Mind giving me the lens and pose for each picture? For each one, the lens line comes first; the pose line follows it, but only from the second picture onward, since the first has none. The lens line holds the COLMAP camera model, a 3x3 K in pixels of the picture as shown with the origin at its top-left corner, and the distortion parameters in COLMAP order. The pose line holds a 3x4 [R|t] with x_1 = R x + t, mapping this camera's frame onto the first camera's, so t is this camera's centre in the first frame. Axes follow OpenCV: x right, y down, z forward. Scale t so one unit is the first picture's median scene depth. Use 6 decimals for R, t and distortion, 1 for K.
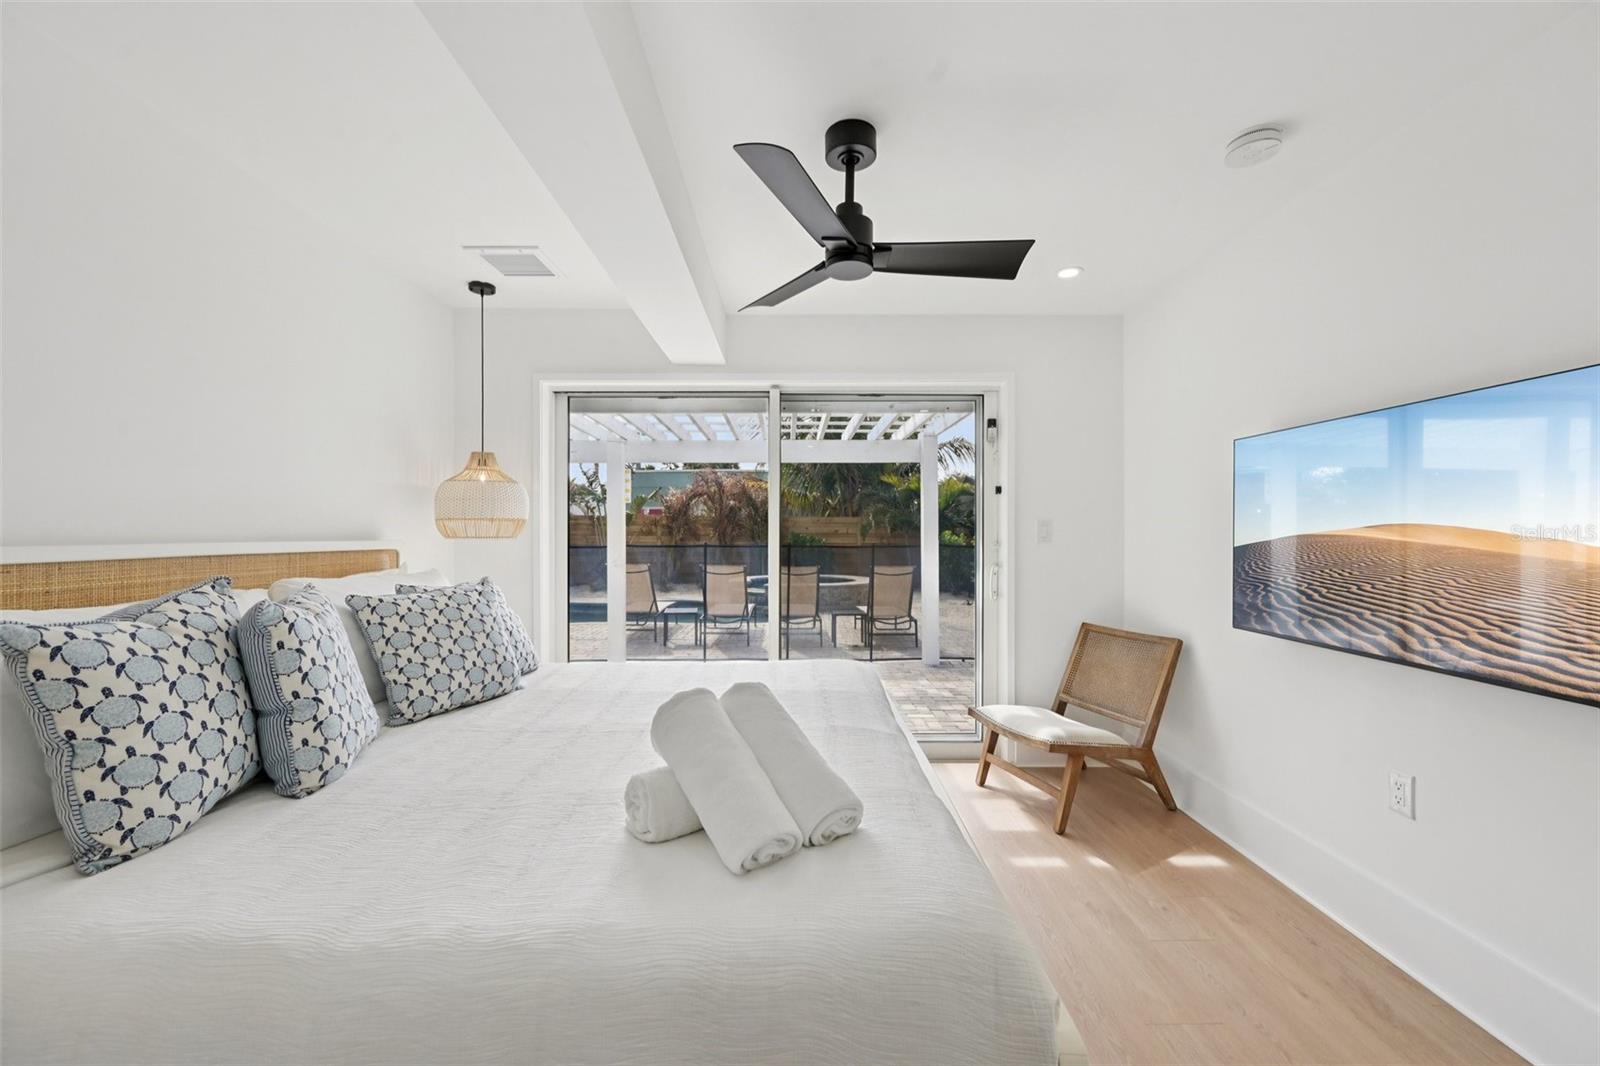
lens RADIAL K [[642.3, 0, 792.5], [0, 642.3, 538.3], [0, 0, 1]] dist [-0.002239, 0.001188]
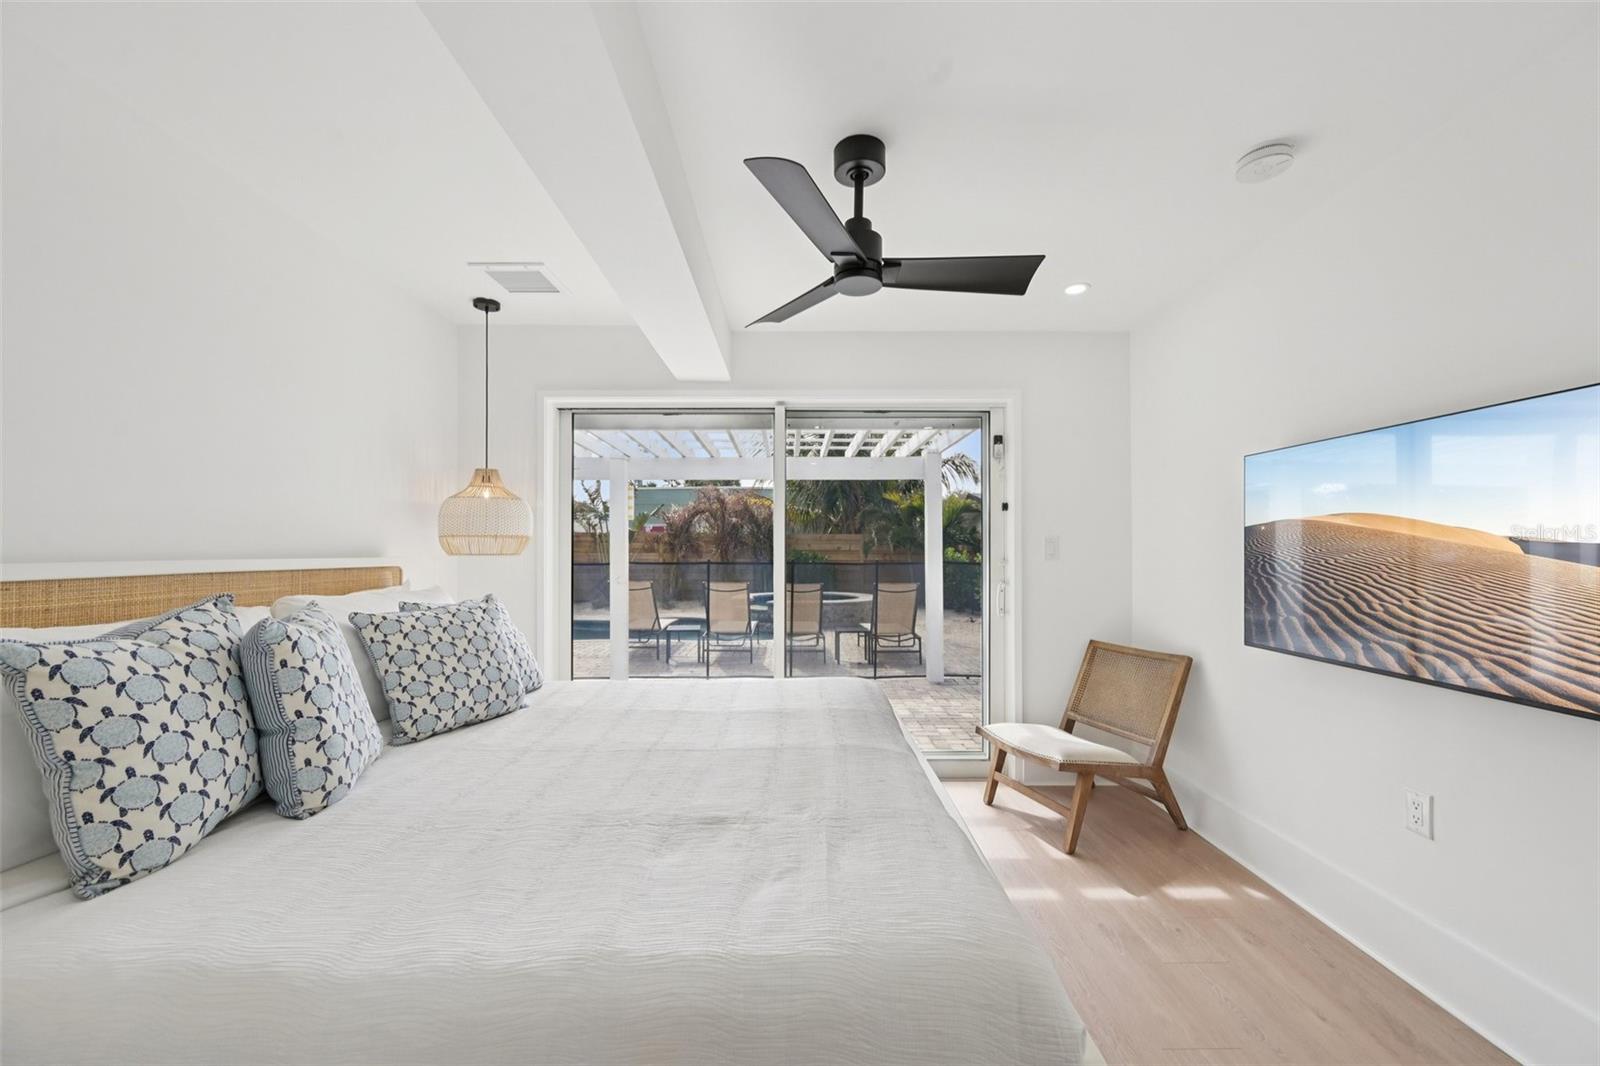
lens RADIAL K [[642.3, 0, 795.1], [0, 642.3, 549.1], [0, 0, 1]] dist [-0.002239, 0.001188]
pose [[0.999998, -0.000489, 0.001784, -0.008117], [0.000506, 0.999952, -0.009749, 0.000313], [-0.001779, 0.009750, 0.999951, 0.006553]]
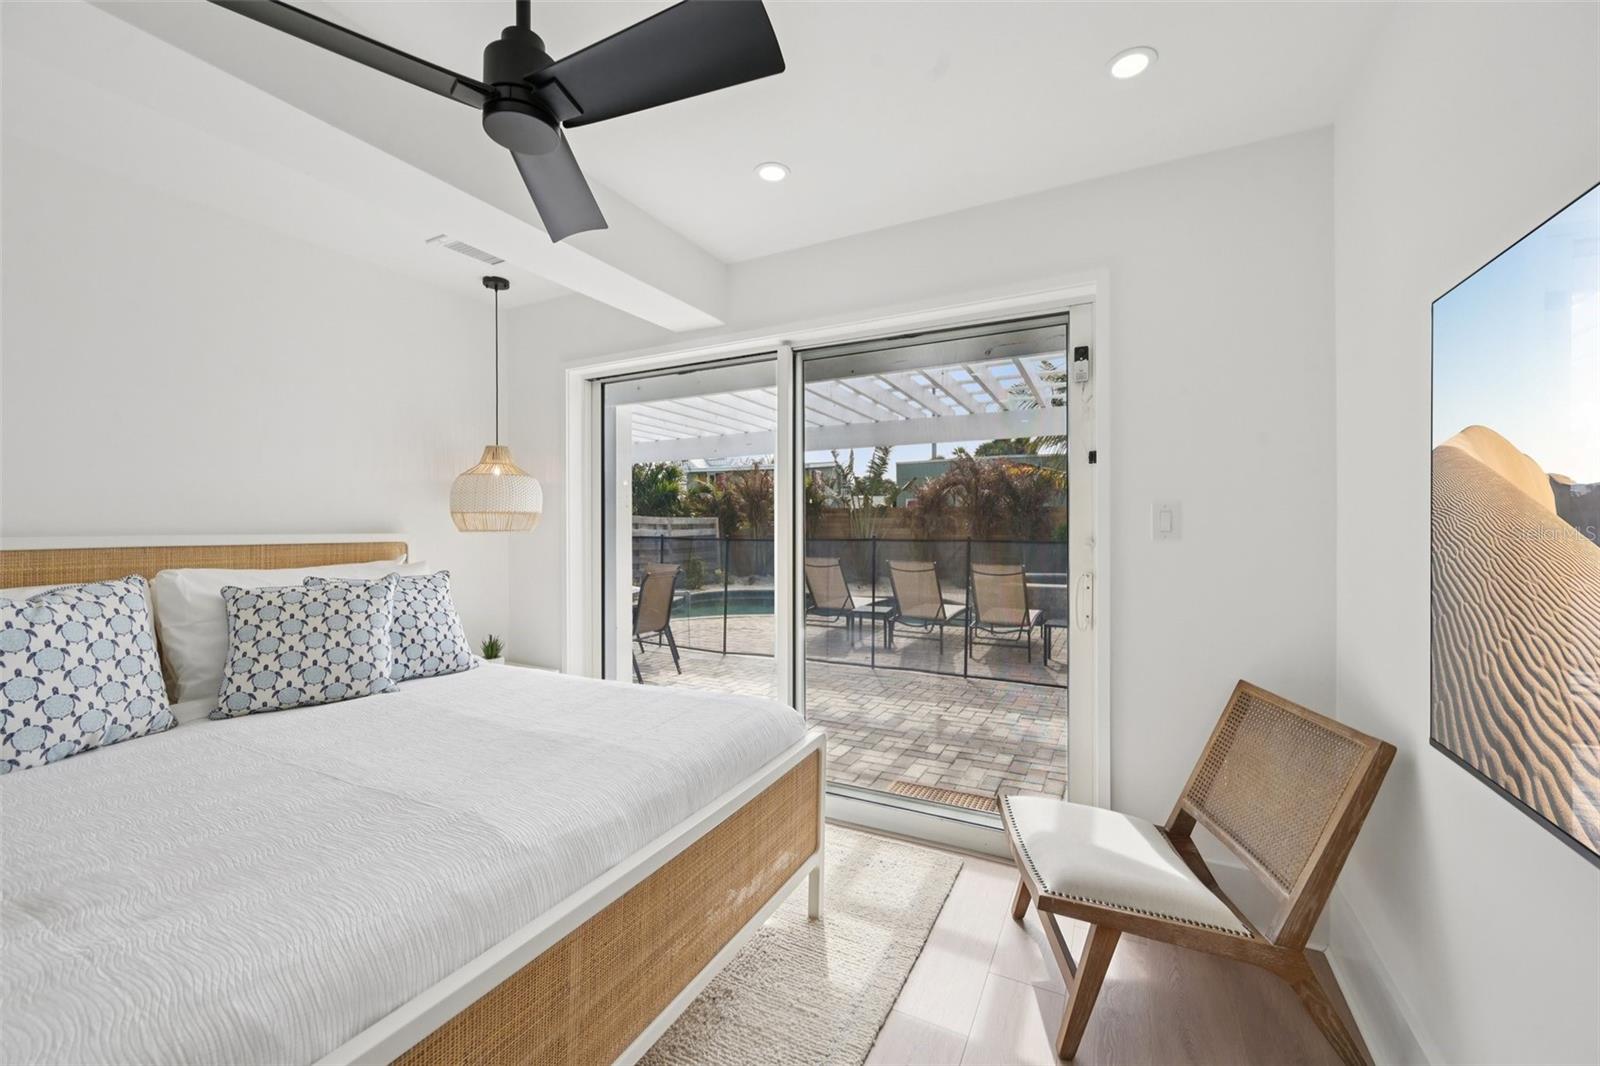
lens RADIAL K [[642.3, 0, 785.2], [0, 642.3, 529.4], [0, 0, 1]] dist [-0.002239, 0.001188]
pose [[0.883115, -0.000019, -0.469157, 0.453651], [-0.000854, 0.999998, -0.001648, -0.002244], [0.469156, 0.001857, 0.883113, 0.378964]]
